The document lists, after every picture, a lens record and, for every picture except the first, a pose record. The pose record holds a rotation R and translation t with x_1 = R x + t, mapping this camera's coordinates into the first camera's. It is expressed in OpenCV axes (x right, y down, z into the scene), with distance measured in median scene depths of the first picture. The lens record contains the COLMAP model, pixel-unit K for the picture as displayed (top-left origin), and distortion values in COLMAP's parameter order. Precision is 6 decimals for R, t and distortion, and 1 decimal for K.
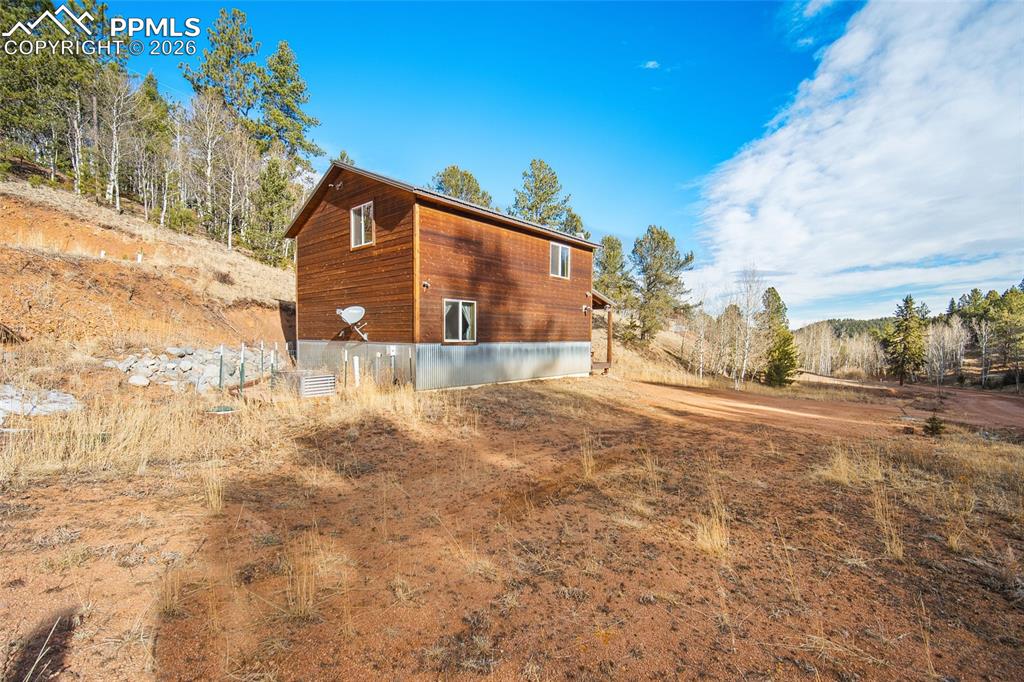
lens RADIAL K [[421.4, 0, 513.4], [0, 421.4, 341.1], [0, 0, 1]] dist [0.003607, 0.000192]
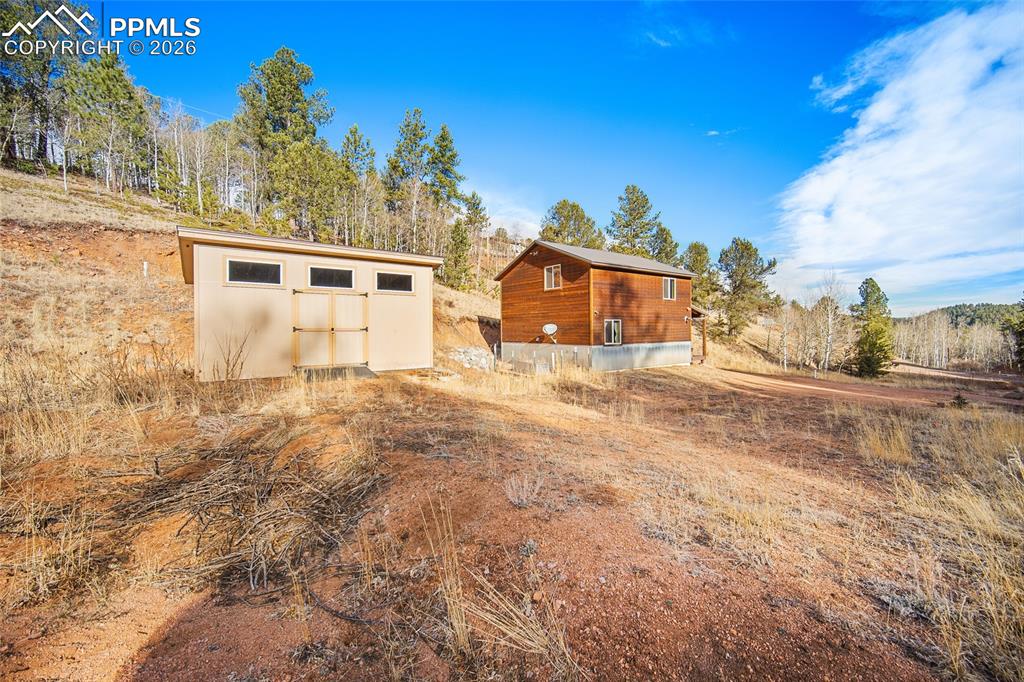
lens RADIAL K [[421.4, 0, 503.9], [0, 421.4, 322.2], [0, 0, 1]] dist [0.003607, 0.000192]
pose [[0.980848, -0.017448, -0.193990, -0.089308], [0.012764, 0.999597, -0.025374, -0.019152], [0.194355, 0.022412, 0.980675, -0.296552]]
